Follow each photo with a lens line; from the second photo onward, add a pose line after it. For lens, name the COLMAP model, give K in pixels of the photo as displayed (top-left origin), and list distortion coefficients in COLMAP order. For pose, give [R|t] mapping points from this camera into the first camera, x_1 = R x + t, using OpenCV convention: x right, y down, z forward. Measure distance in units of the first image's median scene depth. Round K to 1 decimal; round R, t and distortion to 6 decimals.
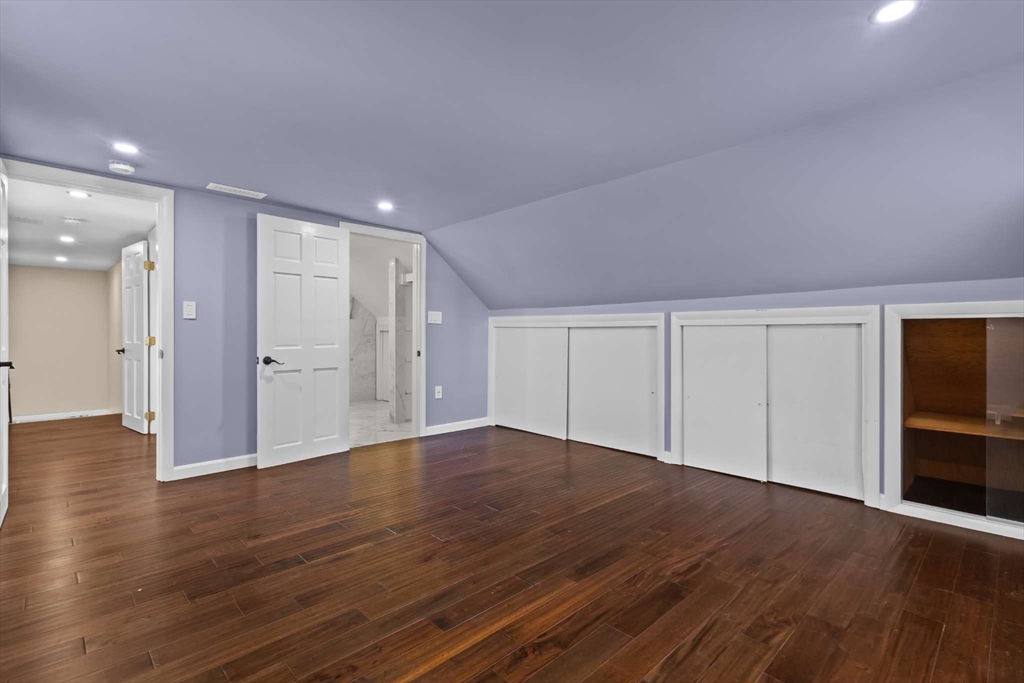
lens RADIAL K [[483.9, 0, 510.0], [0, 483.9, 334.6], [0, 0, 1]] dist [0.010602, -0.000493]
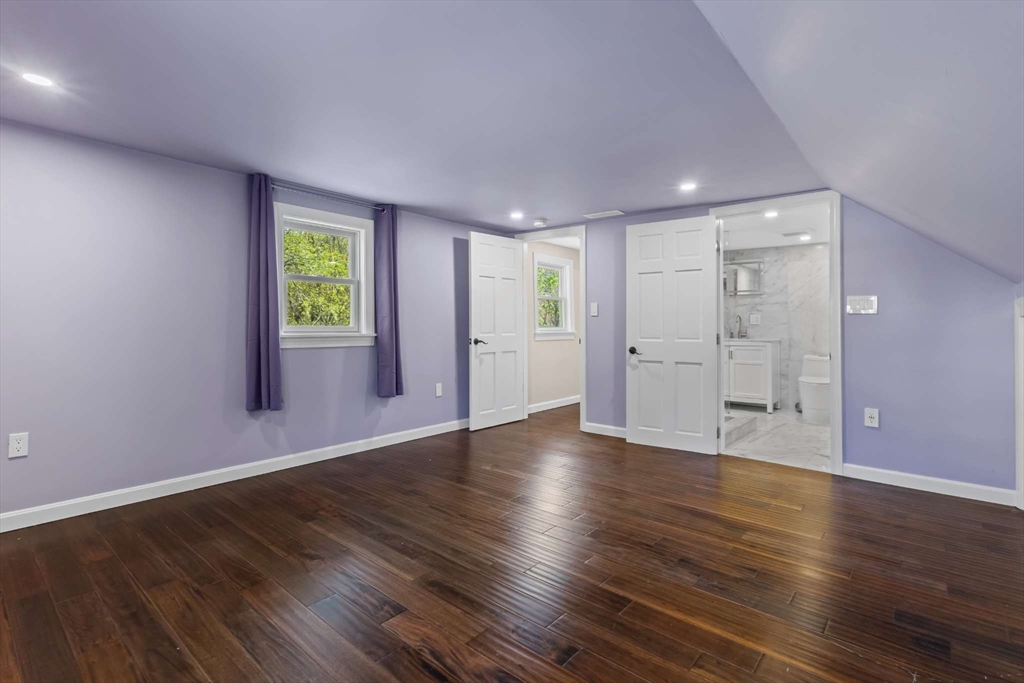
lens RADIAL K [[483.5, 0, 514.4], [0, 483.5, 321.2], [0, 0, 1]] dist [0.009225, -0.000013]
pose [[0.103937, -0.008044, -0.994551, 0.591644], [-0.006611, 0.999940, -0.008779, -0.004166], [0.994562, 0.007488, 0.103878, 0.571546]]
